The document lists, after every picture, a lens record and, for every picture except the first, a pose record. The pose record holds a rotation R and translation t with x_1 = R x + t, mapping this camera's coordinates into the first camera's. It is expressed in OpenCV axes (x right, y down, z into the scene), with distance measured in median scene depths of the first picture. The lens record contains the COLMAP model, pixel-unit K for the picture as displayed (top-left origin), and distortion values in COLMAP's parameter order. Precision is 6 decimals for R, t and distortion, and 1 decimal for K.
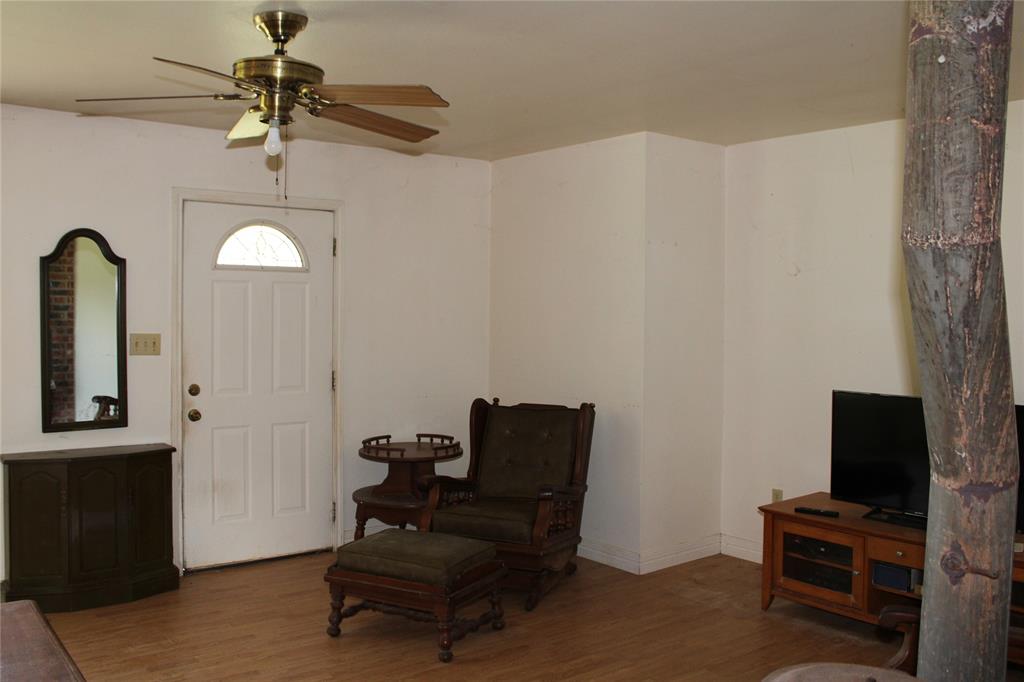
lens RADIAL K [[928.4, 0, 512.3], [0, 928.4, 337.3], [0, 0, 1]] dist [-0.123491, 0.104261]
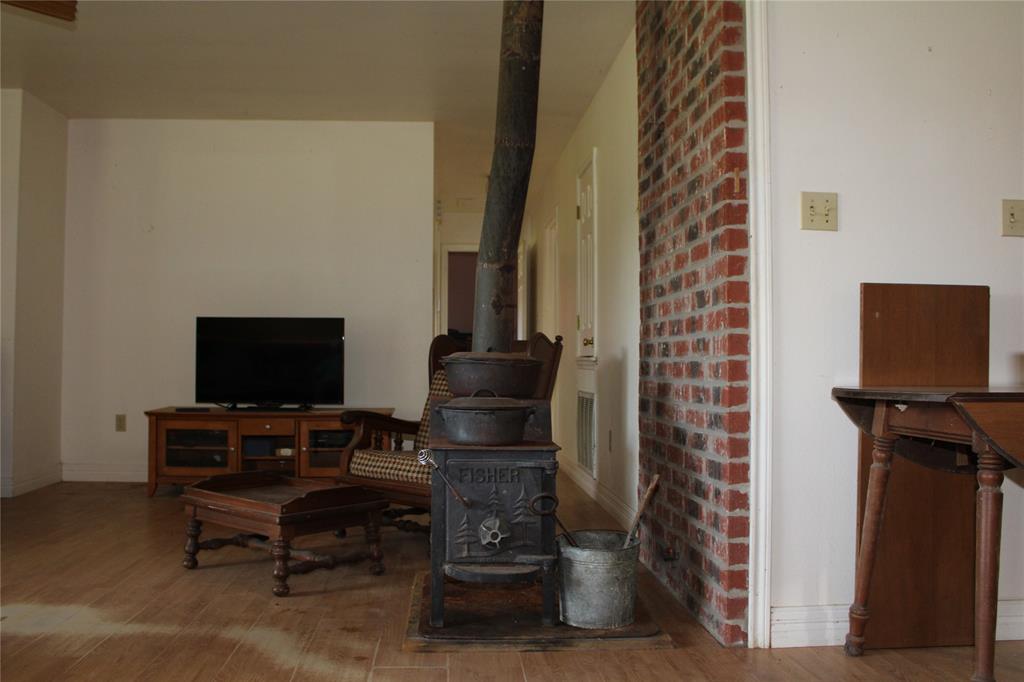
lens RADIAL K [[928.4, 0, 512.5], [0, 928.4, 344.3], [0, 0, 1]] dist [-0.123491, 0.104261]
pose [[0.551902, 0.022406, 0.833608, -0.480620], [0.024139, 0.998791, -0.042827, 0.161845], [-0.833560, 0.043758, 0.550694, -0.081681]]
